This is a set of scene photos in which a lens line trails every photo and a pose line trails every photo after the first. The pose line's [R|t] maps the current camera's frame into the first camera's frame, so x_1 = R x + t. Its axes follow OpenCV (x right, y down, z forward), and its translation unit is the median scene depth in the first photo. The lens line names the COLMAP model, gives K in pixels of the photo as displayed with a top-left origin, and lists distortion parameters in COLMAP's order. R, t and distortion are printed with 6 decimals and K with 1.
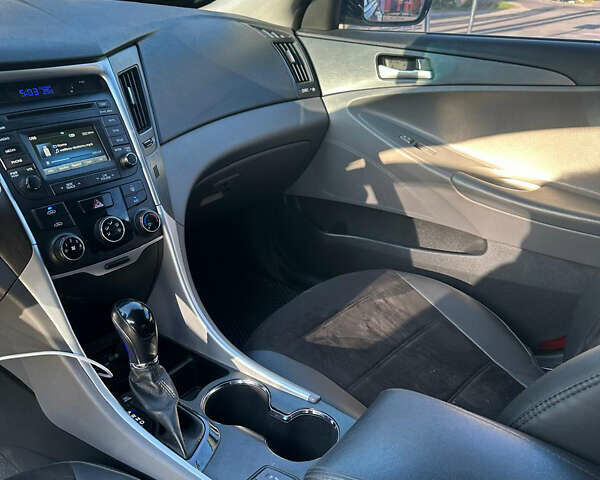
lens RADIAL K [[568.8, 0, 304.3], [0, 568.8, 241.4], [0, 0, 1]] dist [0.025629, 0.000000]
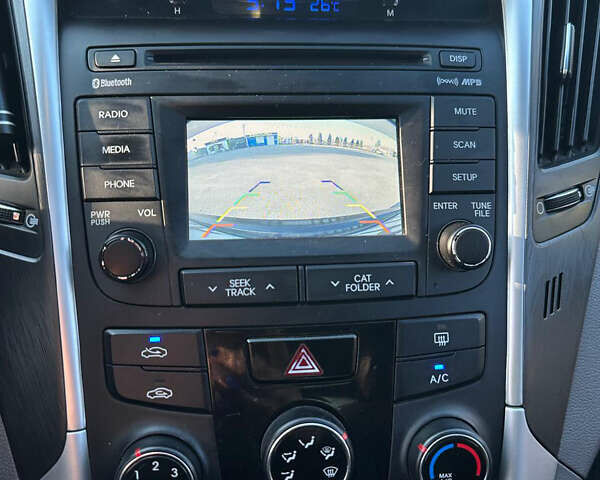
lens RADIAL K [[568.8, 0, 302.4], [0, 568.8, 244.4], [0, 0, 1]] dist [0.025629, 0.000000]
pose [[0.672402, 0.320494, -0.667202, -0.149365], [-0.293897, 0.942898, 0.156738, -0.154258], [0.679338, 0.090698, 0.728199, 0.664562]]
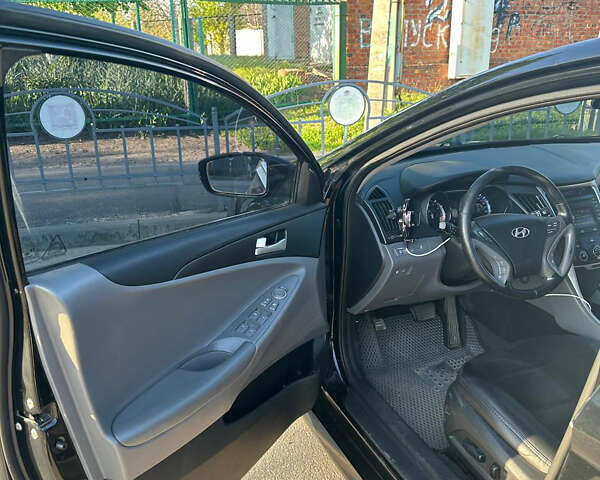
lens RADIAL K [[568.8, 0, 299.6], [0, 568.8, 242.7], [0, 0, 1]] dist [0.025629, 0.000000]
pose [[0.861185, 0.082848, -0.501494, -0.181678], [-0.139696, 0.987211, -0.076803, 0.271421], [0.488717, 0.136199, 0.861745, -1.509992]]
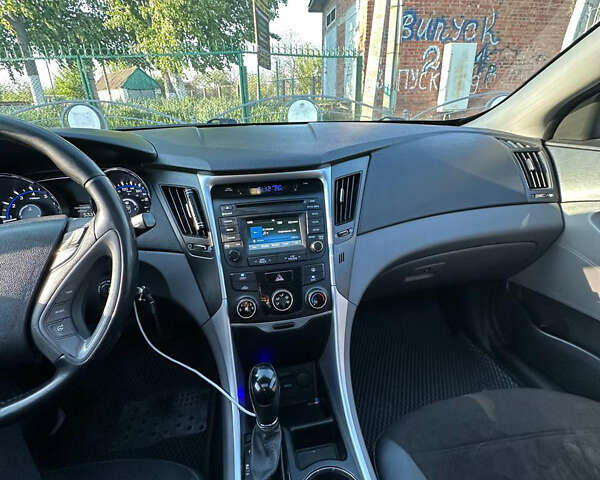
lens RADIAL K [[320.2, 0, 301.8], [0, 320.2, 239.2], [0, 0, 1]] dist [-0.007477, 0.002459]
pose [[0.734807, 0.182395, -0.653293, 0.117629], [-0.218346, 0.975504, 0.026764, -0.157928], [0.642171, 0.122978, 0.756632, 0.410955]]
